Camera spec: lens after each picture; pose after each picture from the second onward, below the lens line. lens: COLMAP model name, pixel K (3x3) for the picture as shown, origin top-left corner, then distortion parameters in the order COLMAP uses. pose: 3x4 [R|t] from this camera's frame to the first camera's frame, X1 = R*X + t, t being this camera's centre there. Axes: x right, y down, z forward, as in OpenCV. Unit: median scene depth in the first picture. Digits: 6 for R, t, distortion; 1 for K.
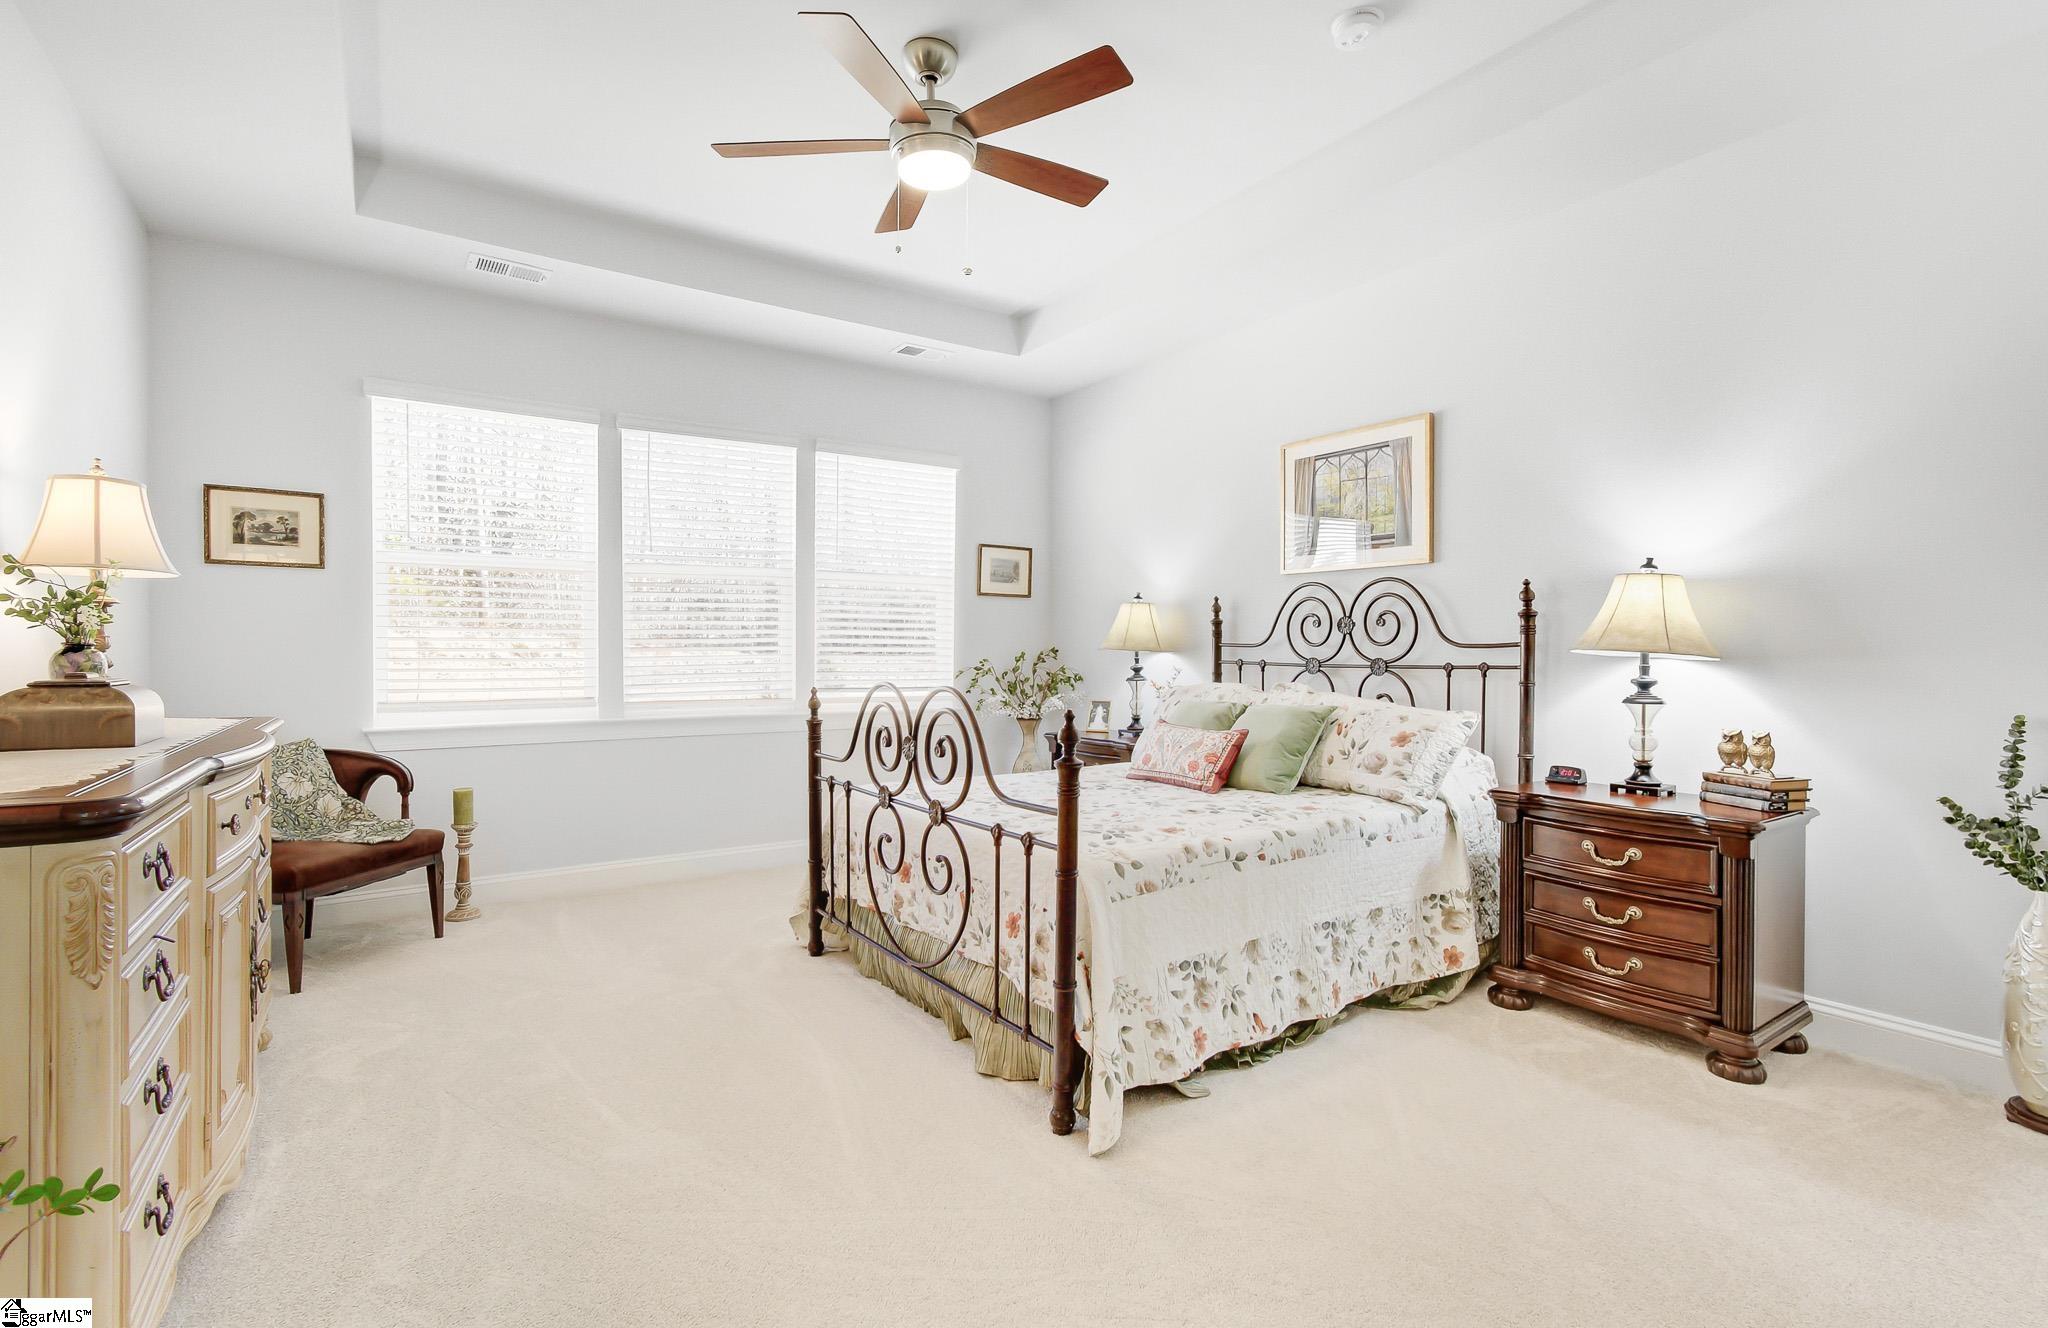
lens RADIAL K [[924.2, 0, 1024.0], [0, 924.2, 664.0], [0, 0, 1]] dist [-0.017560, 0.027676]
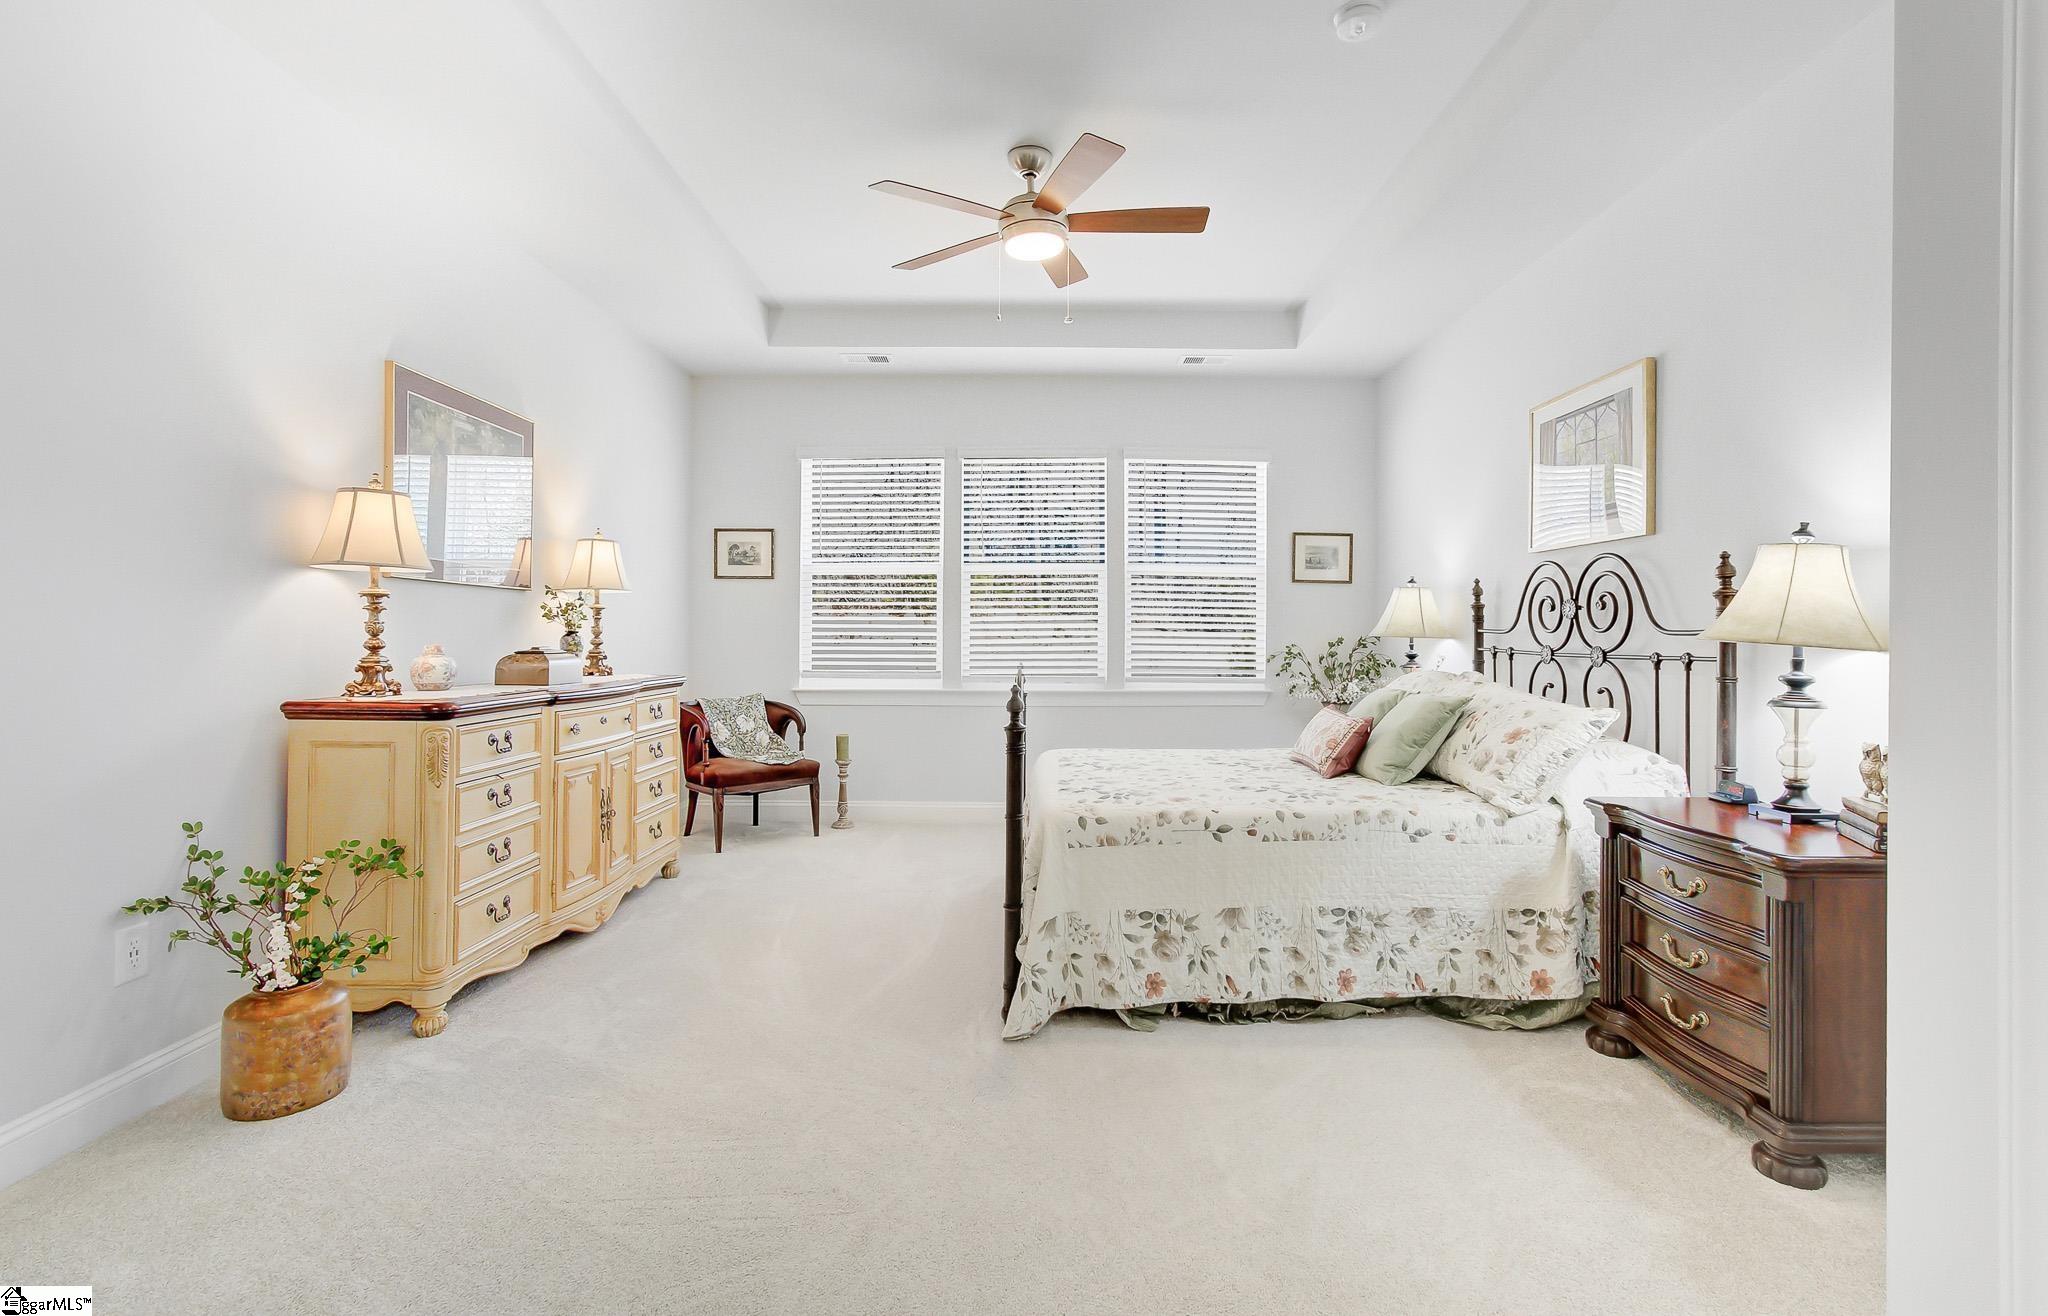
lens RADIAL K [[920.7, 0, 1026.0], [0, 920.7, 636.3], [0, 0, 1]] dist [0.006508, 0.001016]
pose [[0.838624, 0.003643, -0.544699, 0.538980], [-0.009812, 0.999916, -0.008419, -0.004580], [0.544623, 0.012405, 0.838590, -0.028710]]
